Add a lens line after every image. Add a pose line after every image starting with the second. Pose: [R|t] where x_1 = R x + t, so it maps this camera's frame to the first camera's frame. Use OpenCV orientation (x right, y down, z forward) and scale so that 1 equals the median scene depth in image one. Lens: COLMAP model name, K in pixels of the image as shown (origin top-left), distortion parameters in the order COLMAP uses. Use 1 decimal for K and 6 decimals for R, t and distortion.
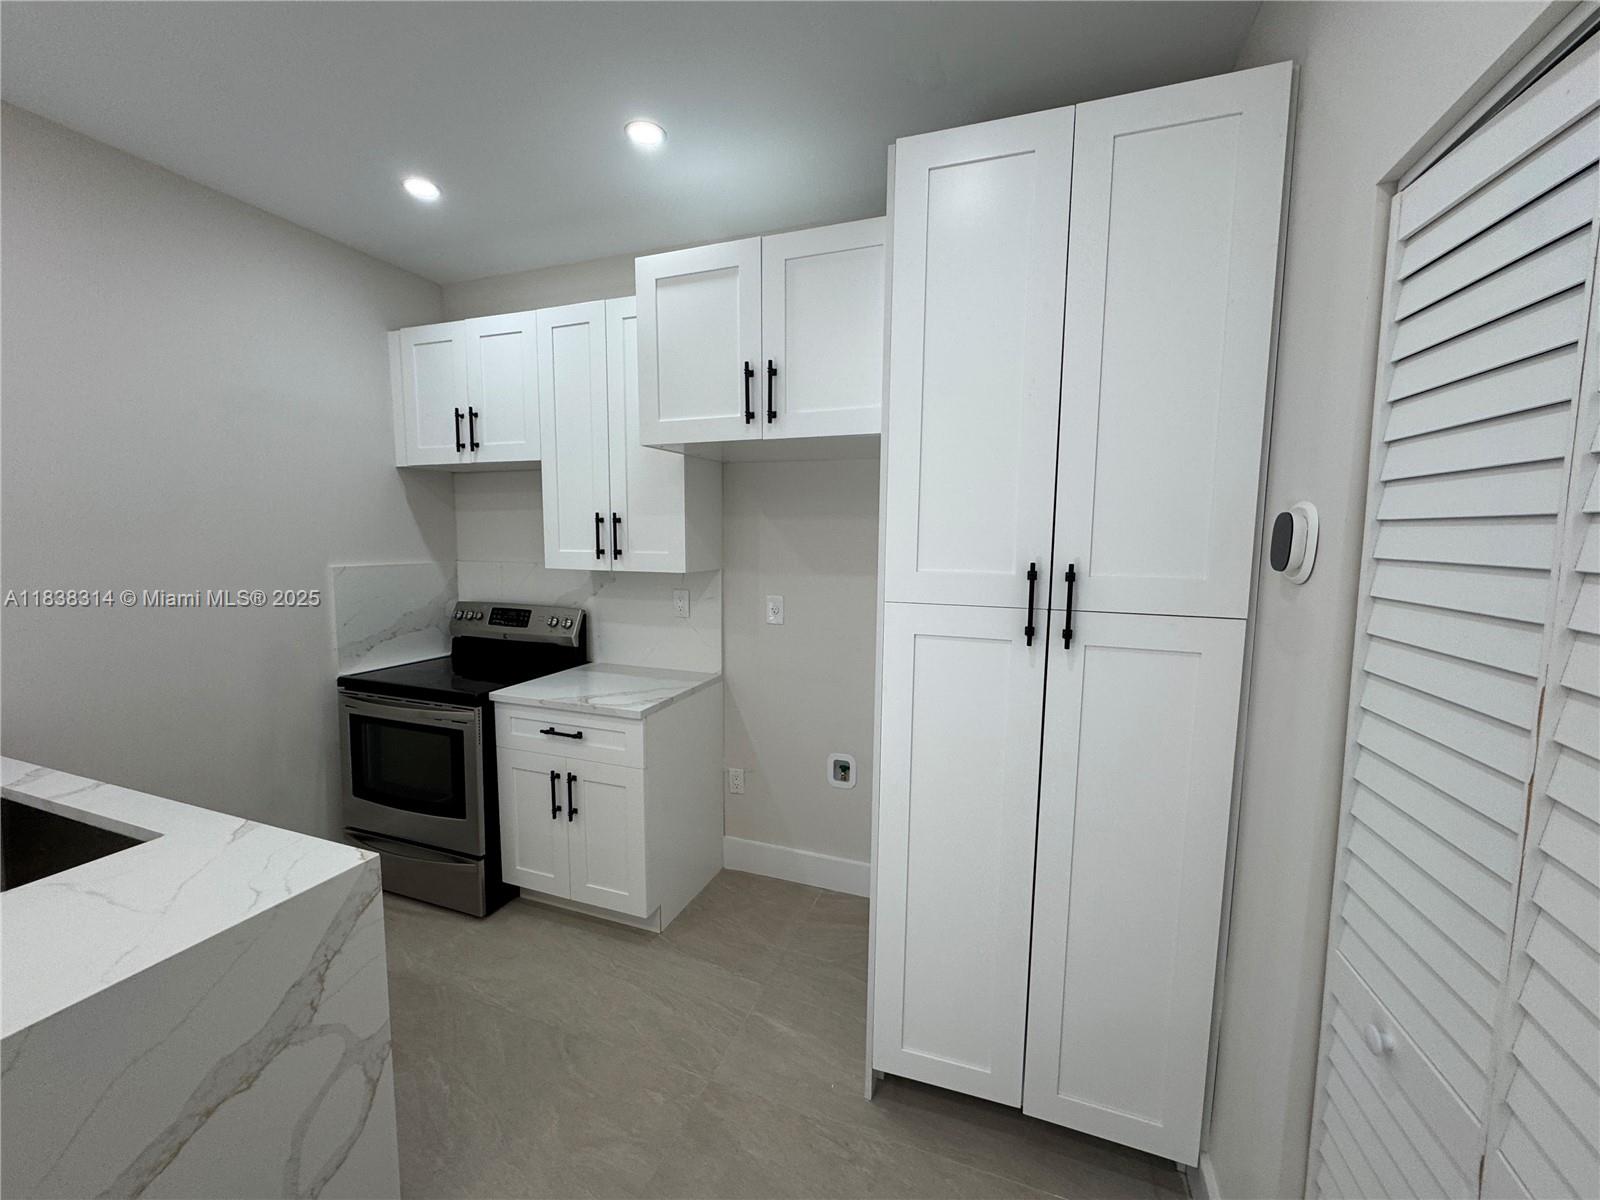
lens RADIAL K [[640.9, 0, 799.0], [0, 640.9, 599.0], [0, 0, 1]] dist [-0.005016, 0.000654]
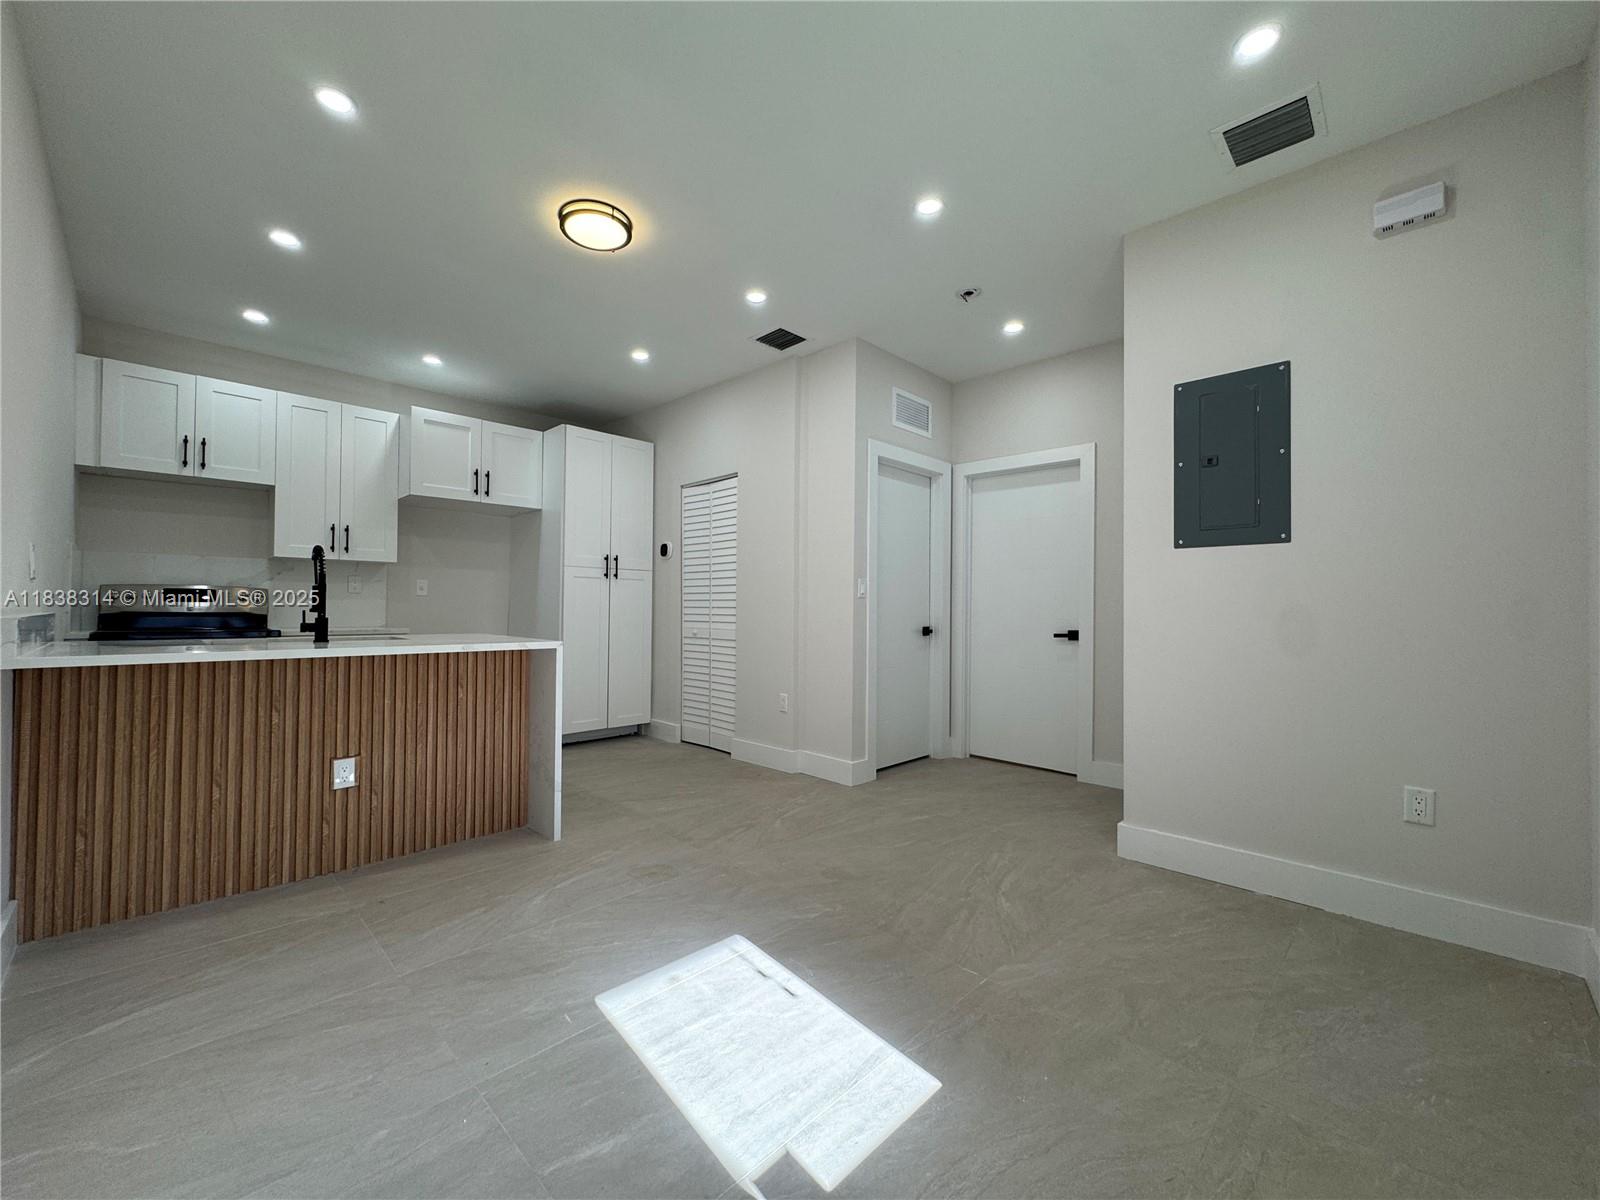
lens RADIAL K [[640.9, 0, 799.0], [0, 640.9, 599.0], [0, 0, 1]] dist [-0.005016, 0.000654]
pose [[0.414585, 0.007536, 0.909979, -1.707816], [0.091492, 0.994554, -0.049920, 0.326147], [-0.905400, 0.103952, 0.411638, -0.977760]]
